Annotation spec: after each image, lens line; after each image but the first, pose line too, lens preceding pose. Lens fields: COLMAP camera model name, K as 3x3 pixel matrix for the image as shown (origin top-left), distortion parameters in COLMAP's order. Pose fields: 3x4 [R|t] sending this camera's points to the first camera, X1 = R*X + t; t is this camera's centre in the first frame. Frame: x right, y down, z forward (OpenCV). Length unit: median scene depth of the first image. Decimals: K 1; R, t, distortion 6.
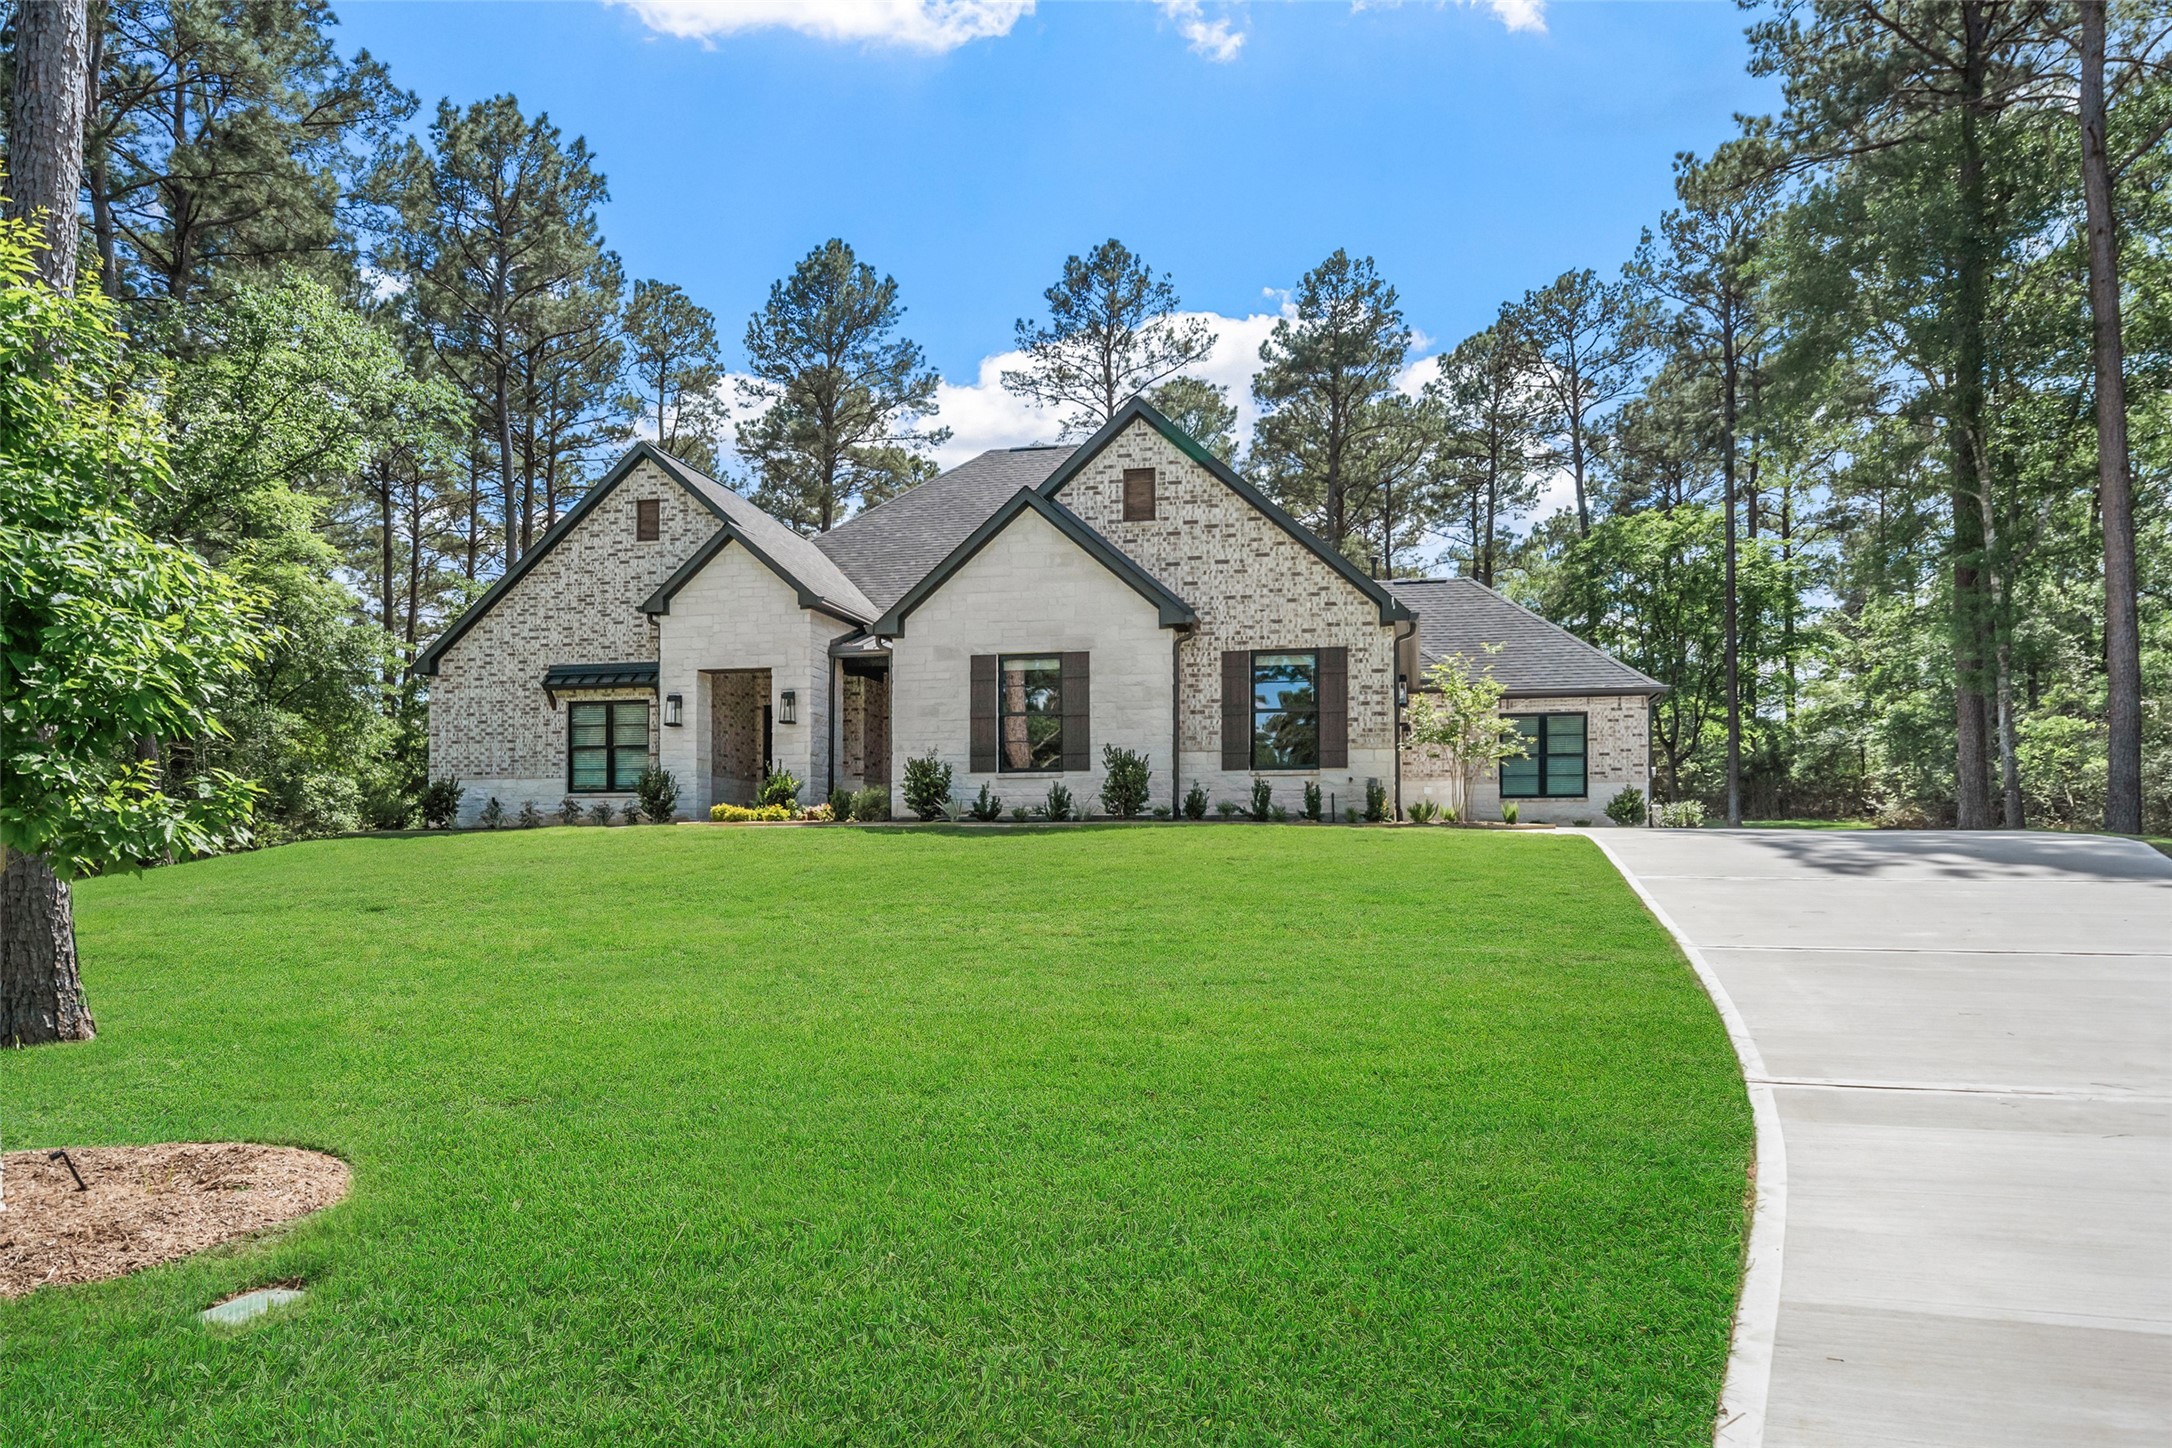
lens RADIAL K [[1491.1, 0, 1087.8], [0, 1491.1, 730.7], [0, 0, 1]] dist [-0.001758, 0.002167]
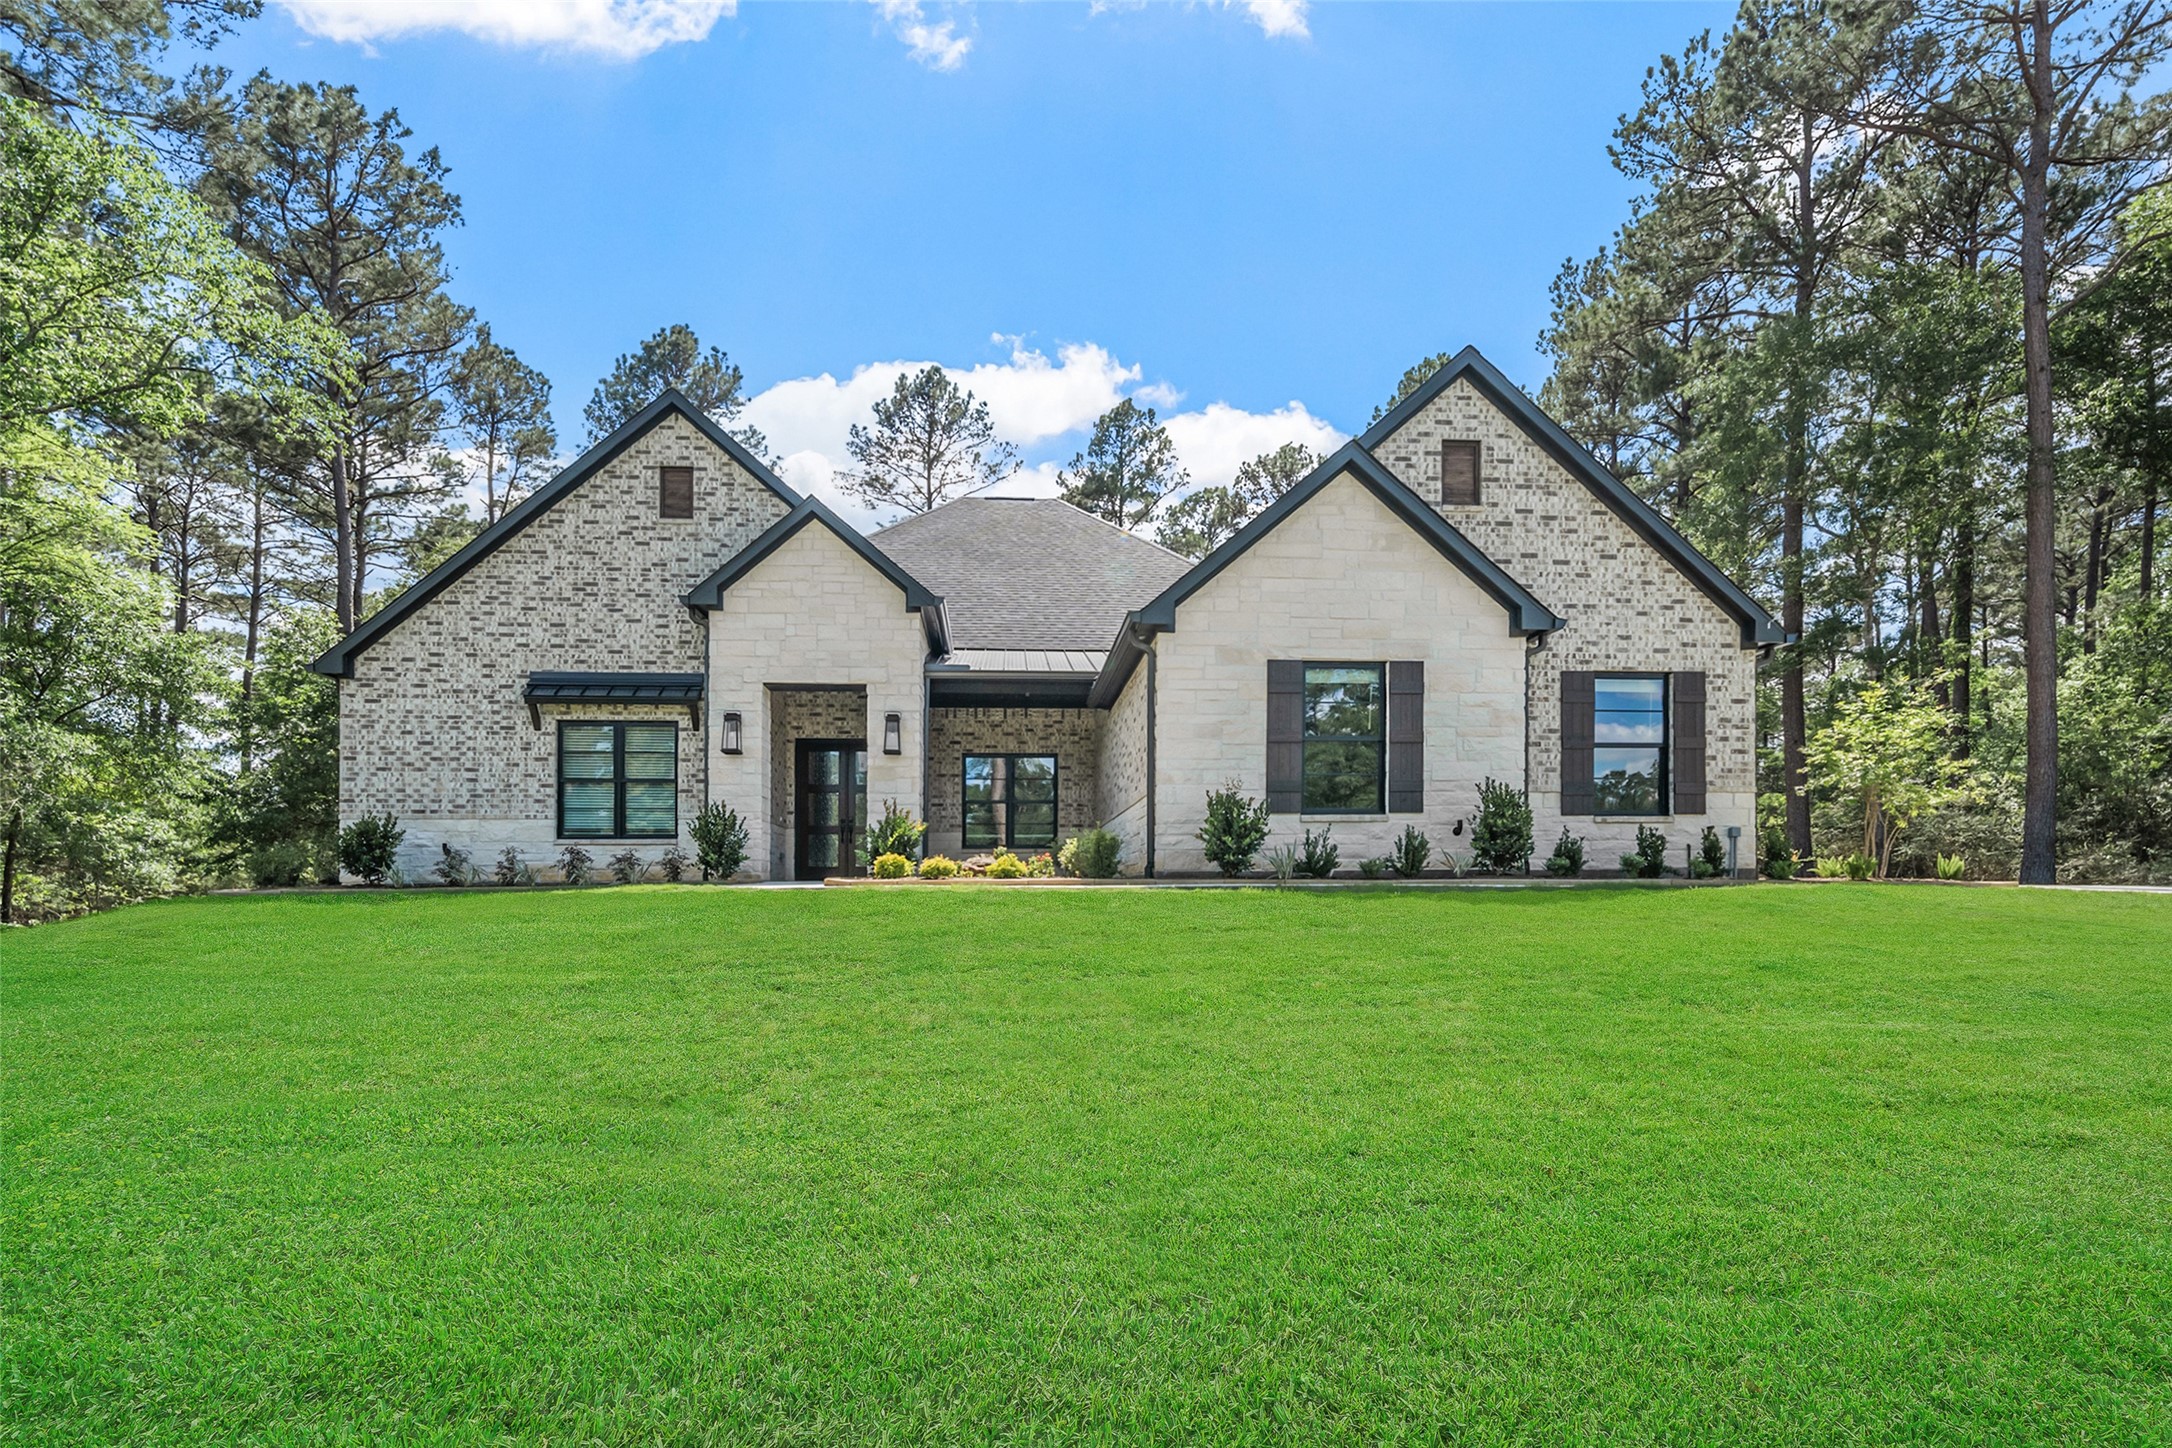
lens RADIAL K [[1032.4, 0, 1054.4], [0, 1032.4, 828.2], [0, 0, 1]] dist [0.001893, -0.001260]
pose [[0.951832, 0.013524, 0.306322, -0.278771], [-0.019250, 0.999692, 0.015679, 0.023868], [-0.306016, -0.020821, 0.951799, 0.431903]]
